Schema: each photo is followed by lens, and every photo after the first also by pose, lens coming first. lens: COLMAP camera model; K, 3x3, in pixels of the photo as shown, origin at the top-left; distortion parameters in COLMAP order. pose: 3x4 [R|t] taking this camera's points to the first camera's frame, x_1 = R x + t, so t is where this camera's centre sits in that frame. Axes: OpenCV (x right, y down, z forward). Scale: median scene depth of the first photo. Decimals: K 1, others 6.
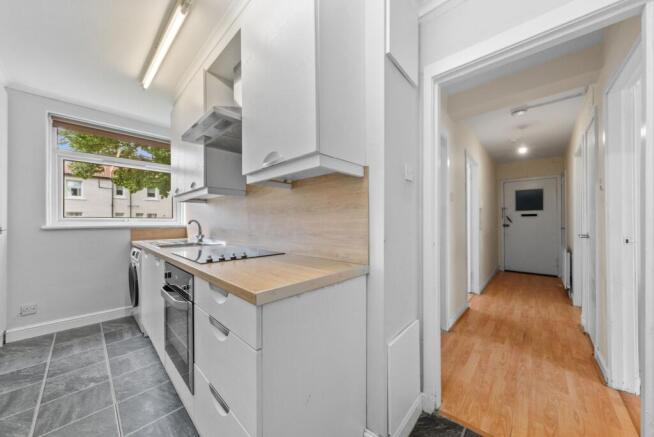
lens RADIAL K [[225.0, 0, 324.7], [0, 225.0, 221.0], [0, 0, 1]] dist [-0.006786, 0.000449]
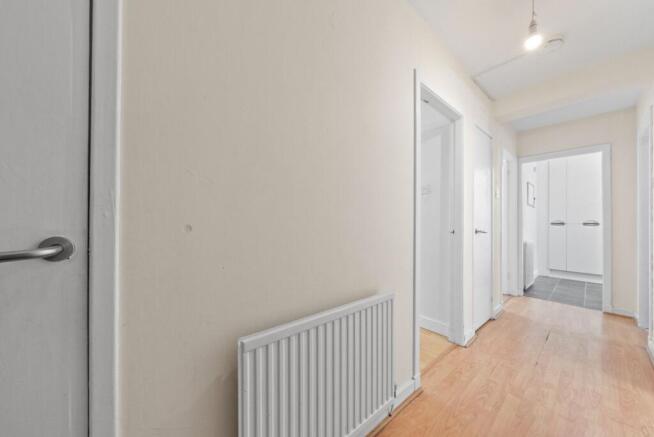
lens RADIAL K [[225.0, 0, 326.1], [0, 225.0, 221.7], [0, 0, 1]] dist [-0.006786, 0.000449]
pose [[-0.993844, 0.002462, 0.110758, 1.074353], [0.001138, 0.999927, -0.012015, 0.022901], [-0.110779, -0.011815, -0.993775, 1.281186]]
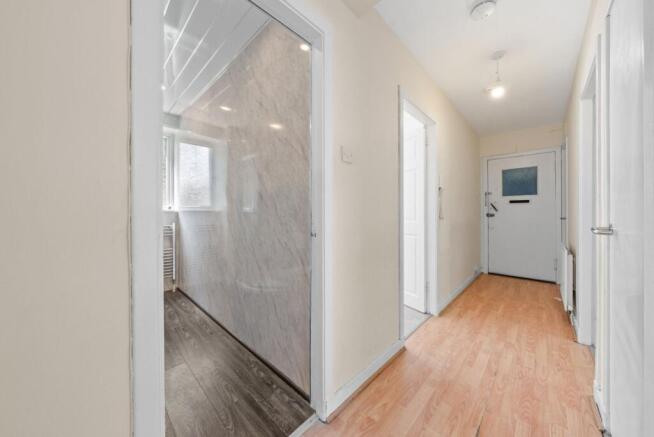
lens RADIAL K [[225.0, 0, 326.7], [0, 225.0, 214.8], [0, 0, 1]] dist [-0.006786, 0.000449]
pose [[0.999999, -0.001530, 0.000290, 0.359832], [0.001528, 0.999978, 0.006502, 0.018747], [-0.000300, -0.006502, 0.999979, 0.330742]]
